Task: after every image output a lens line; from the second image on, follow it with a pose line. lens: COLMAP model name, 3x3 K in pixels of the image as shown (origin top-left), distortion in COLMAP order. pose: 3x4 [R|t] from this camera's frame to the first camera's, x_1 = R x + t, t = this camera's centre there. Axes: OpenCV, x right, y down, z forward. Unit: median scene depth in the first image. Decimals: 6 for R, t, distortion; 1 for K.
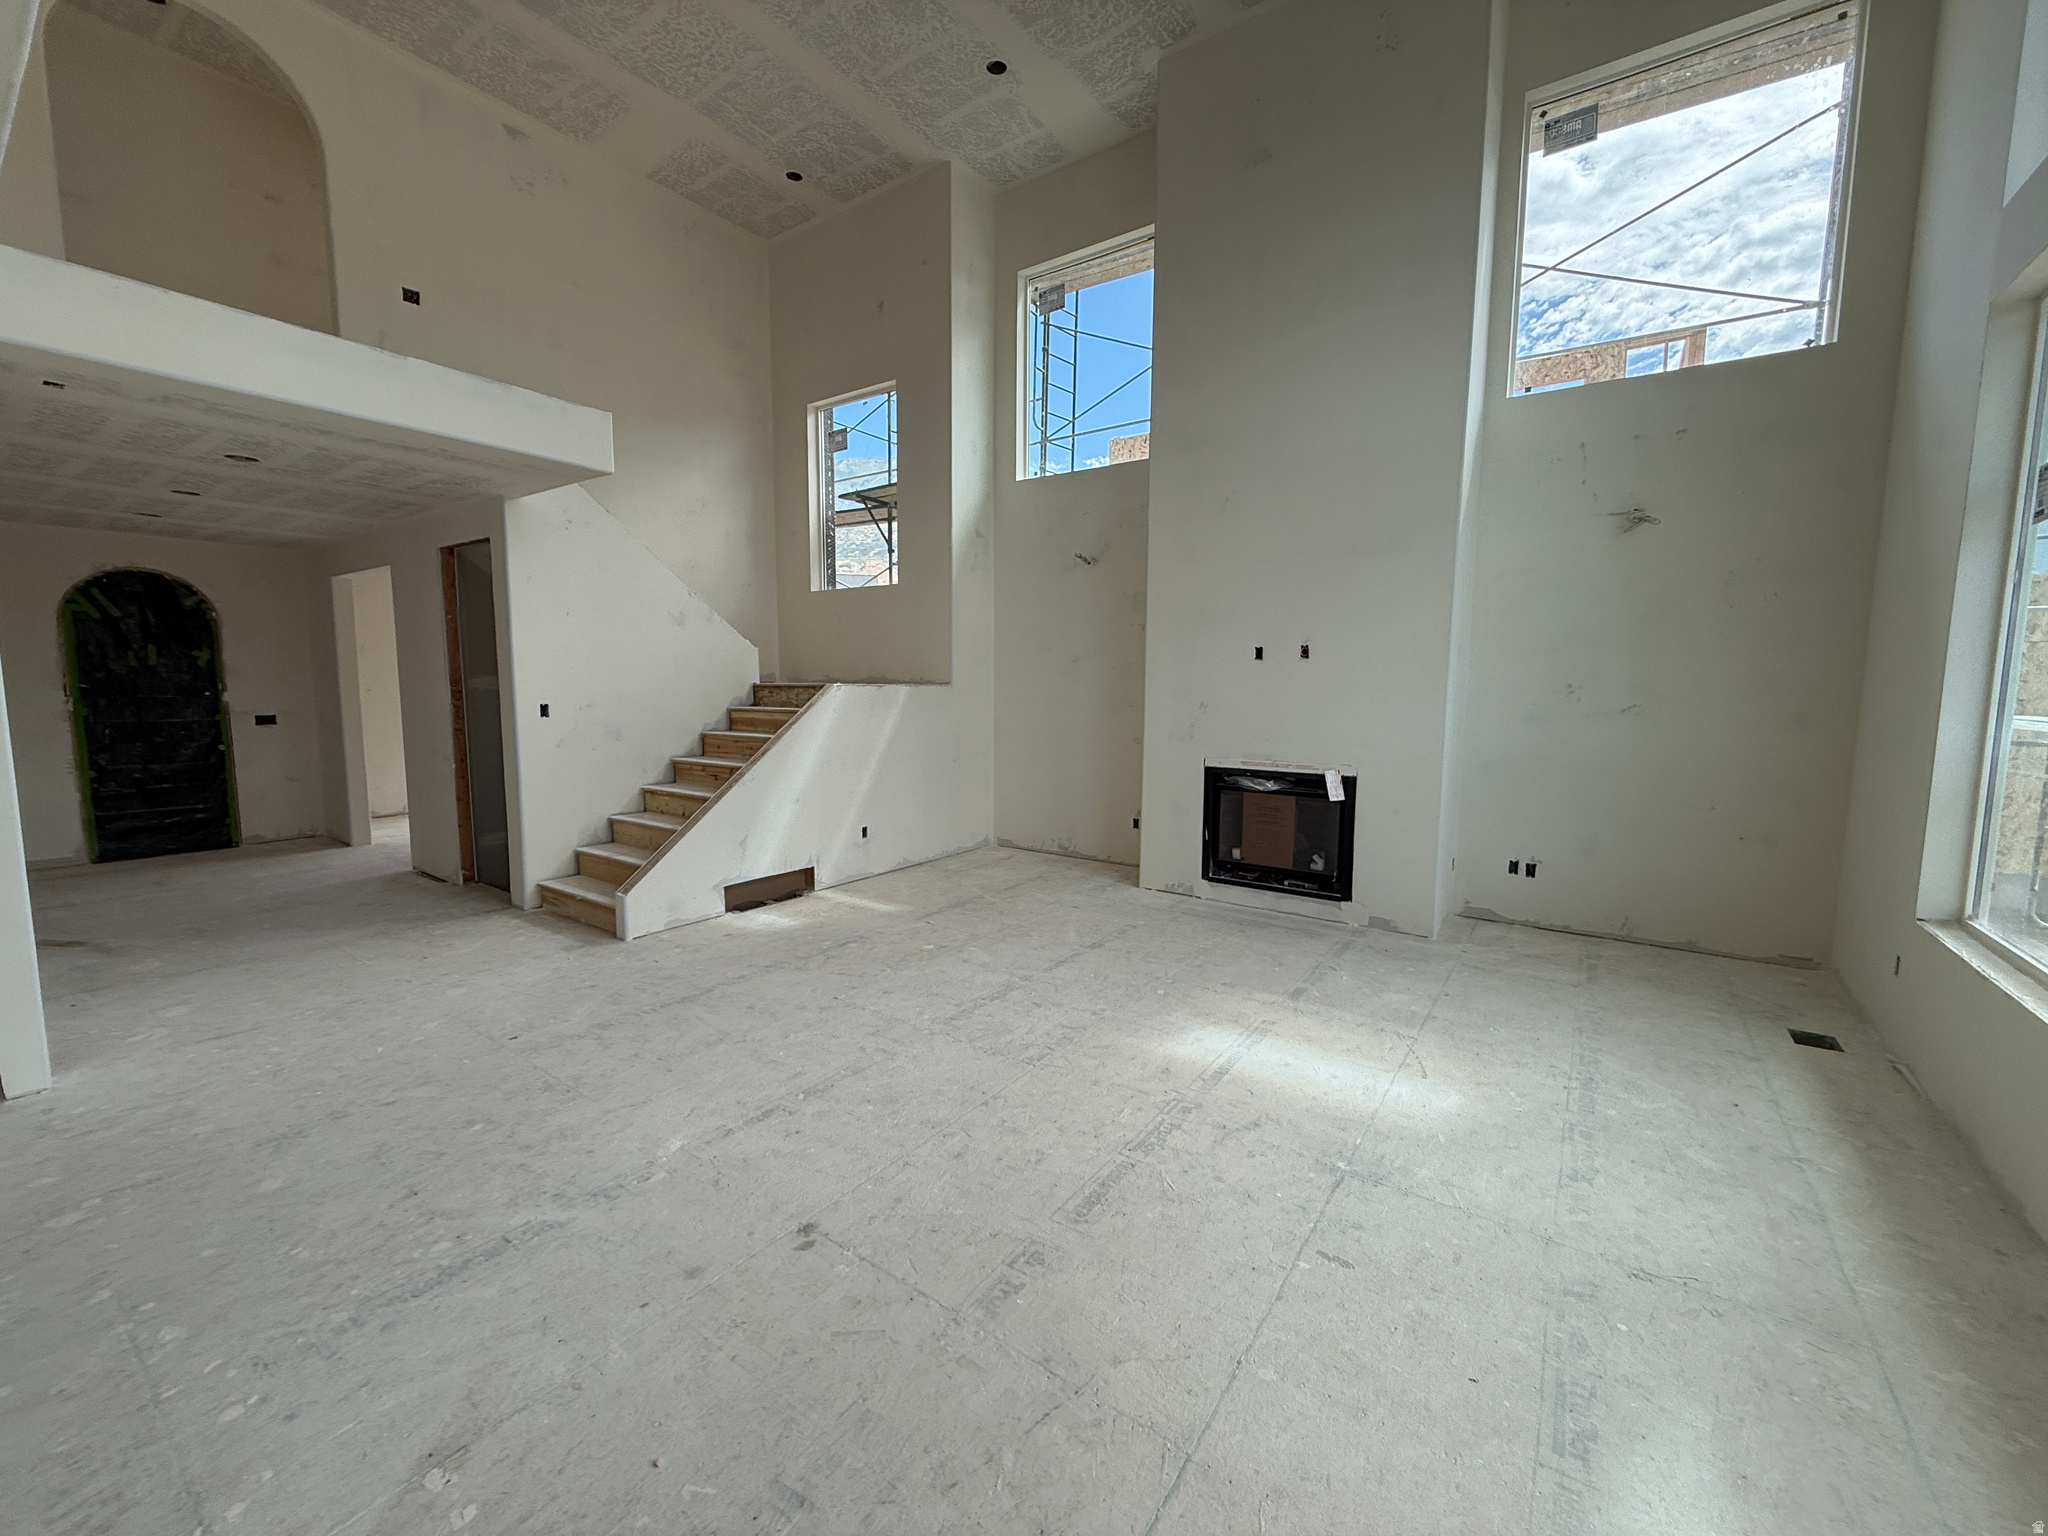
lens RADIAL K [[818.0, 0, 1017.9], [0, 818.0, 766.0], [0, 0, 1]] dist [-0.001401, 0.000413]
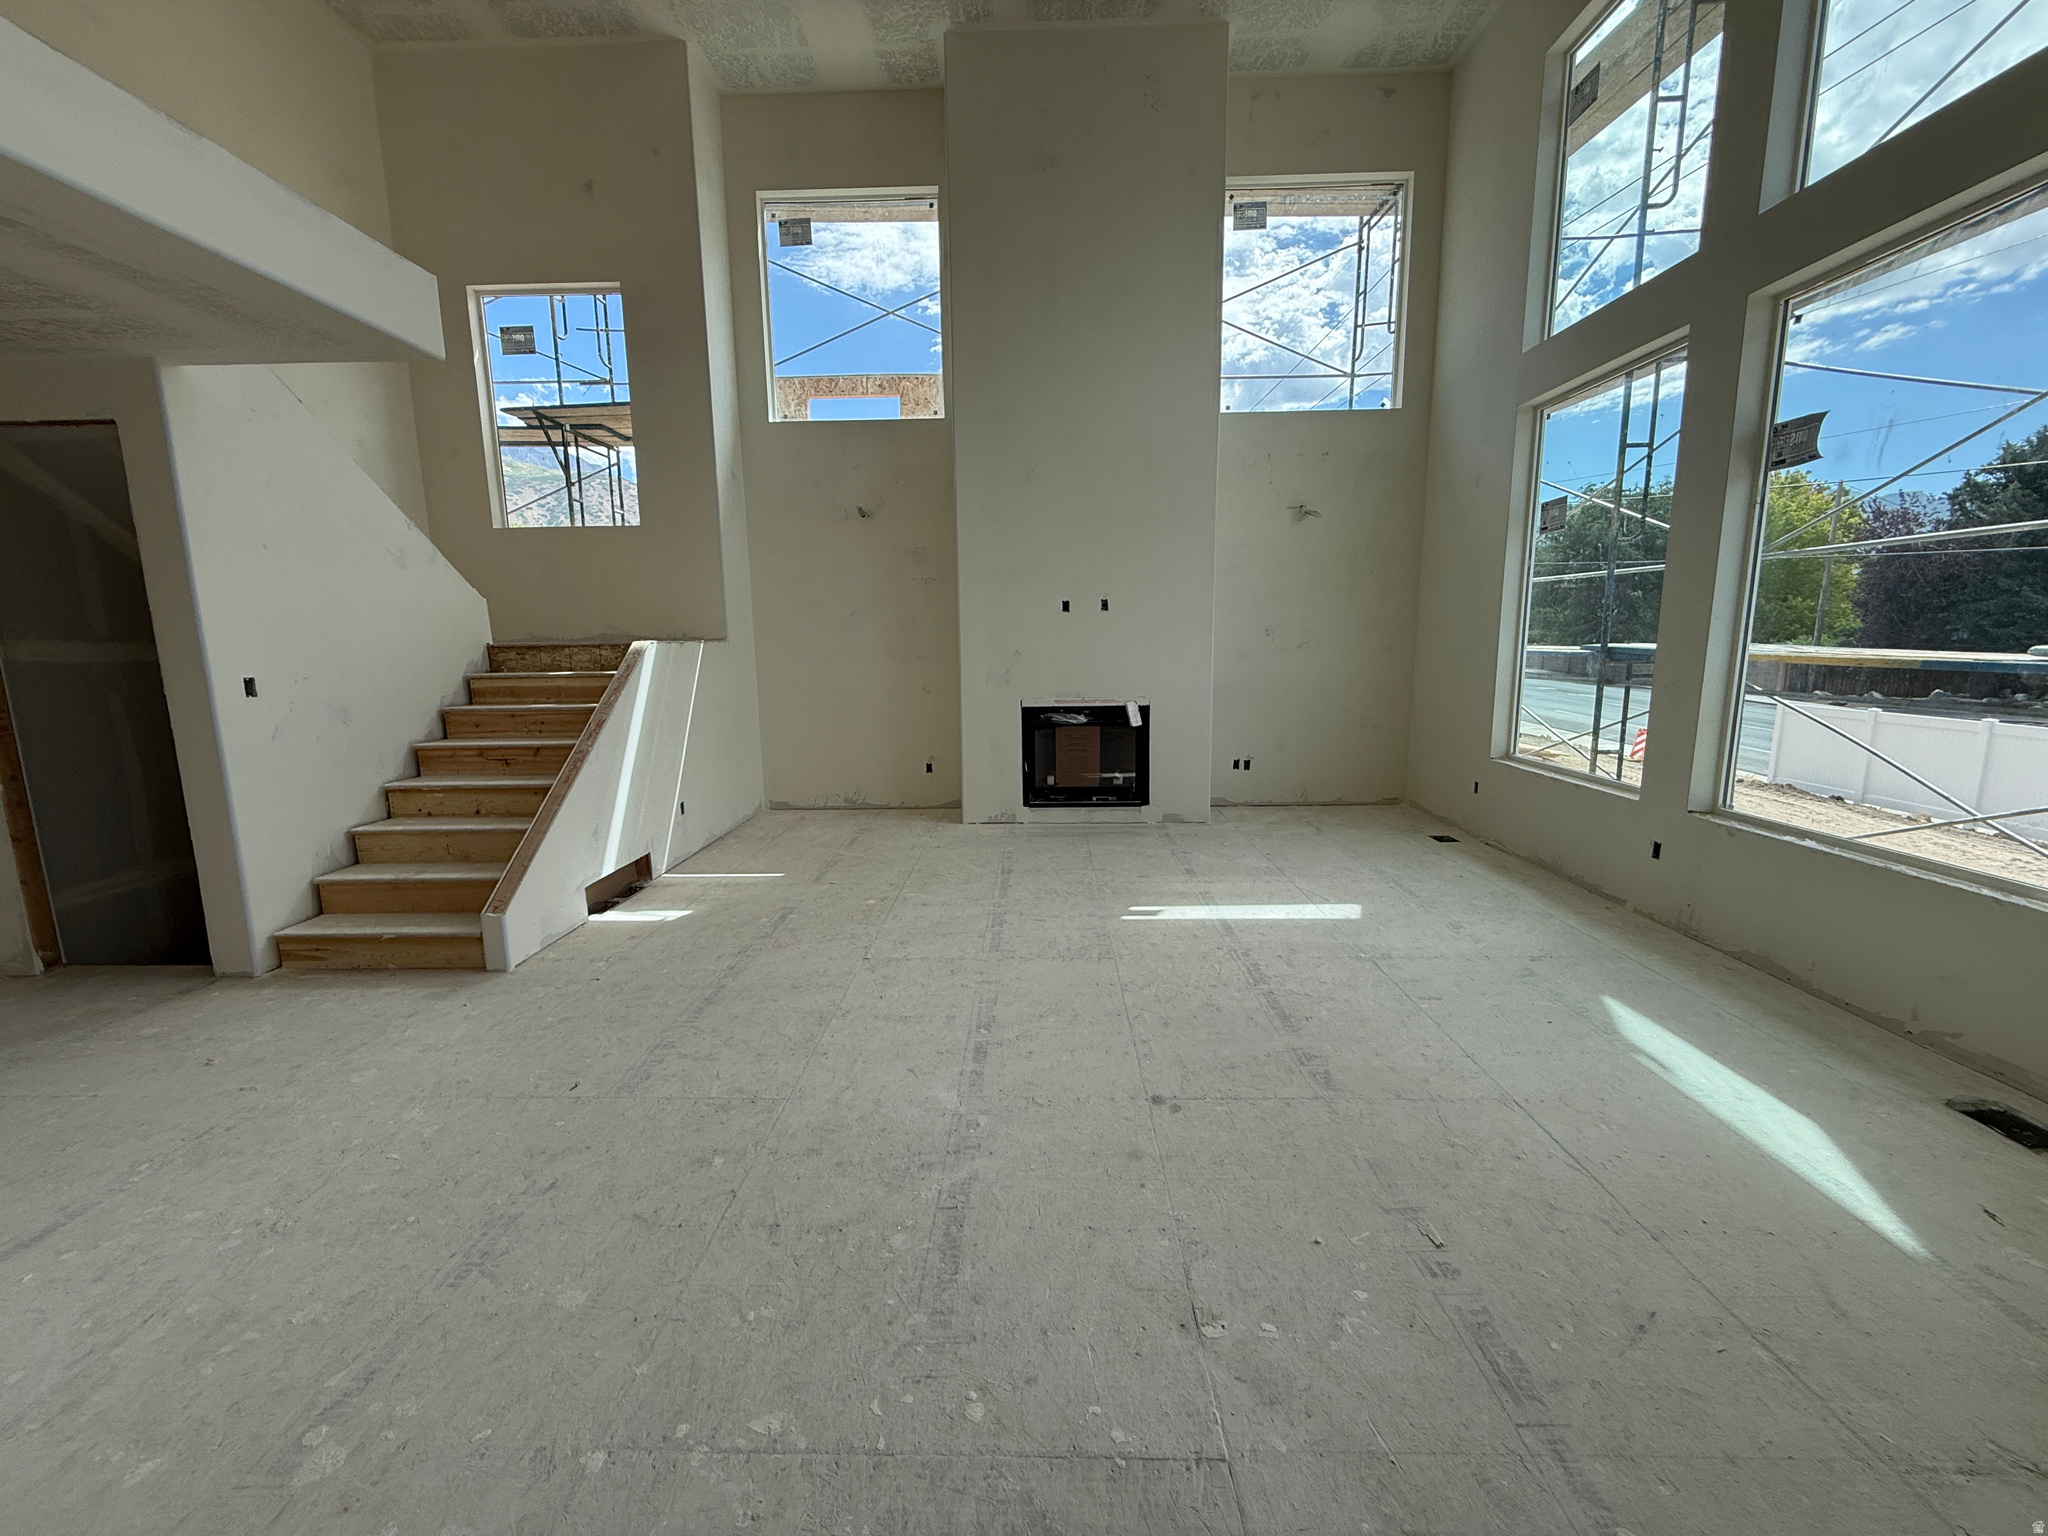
lens RADIAL K [[818.0, 0, 1017.4], [0, 818.0, 767.2], [0, 0, 1]] dist [-0.001401, 0.000413]
pose [[0.826129, -0.106582, 0.553309, -0.453680], [0.077205, 0.994098, 0.076217, -0.003758], [-0.558166, -0.020247, 0.829482, 0.069292]]
